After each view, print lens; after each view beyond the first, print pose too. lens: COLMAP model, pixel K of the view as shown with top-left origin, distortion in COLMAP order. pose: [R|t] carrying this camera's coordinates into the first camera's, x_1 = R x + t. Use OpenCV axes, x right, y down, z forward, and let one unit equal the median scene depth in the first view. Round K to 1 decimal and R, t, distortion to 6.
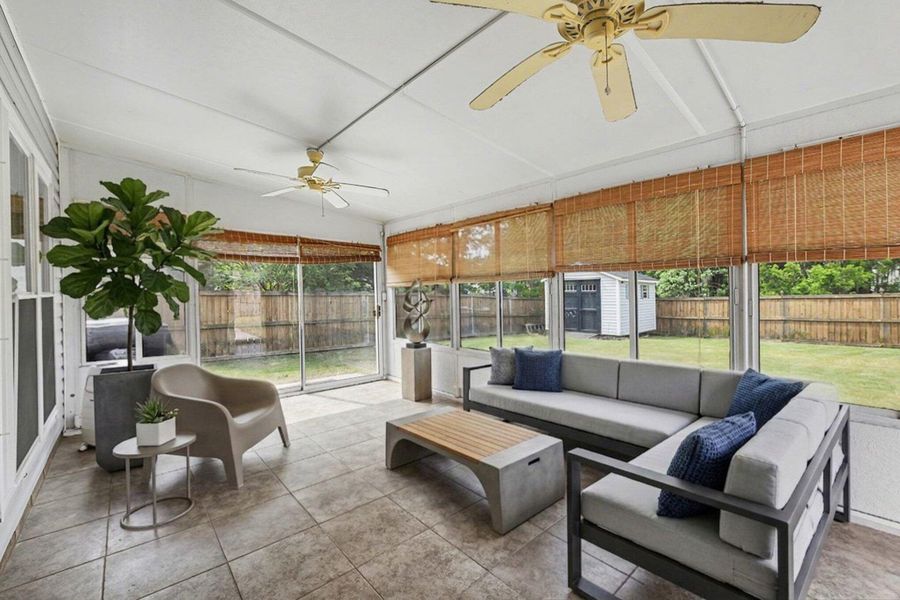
lens RADIAL K [[380.4, 0, 452.2], [0, 380.4, 296.1], [0, 0, 1]] dist [-0.001662, -0.000382]
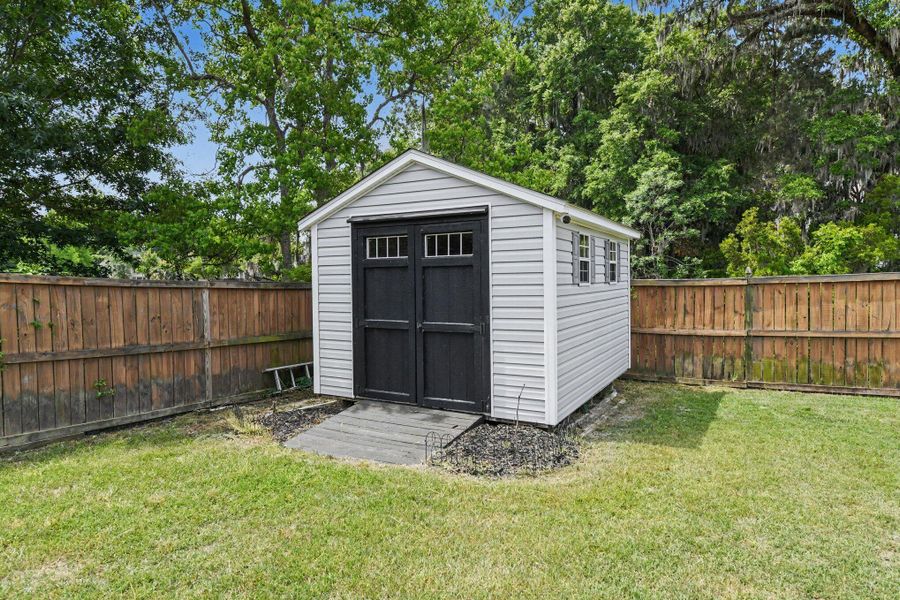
lens RADIAL K [[380.4, 0, 452.2], [0, 380.4, 296.1], [0, 0, 1]] dist [-0.001662, -0.000382]
pose [[0.959831, -0.019901, 0.279871, 0.286420], [0.010593, 0.999341, 0.034731, 0.005663], [-0.280378, -0.030371, 0.959409, 0.738646]]
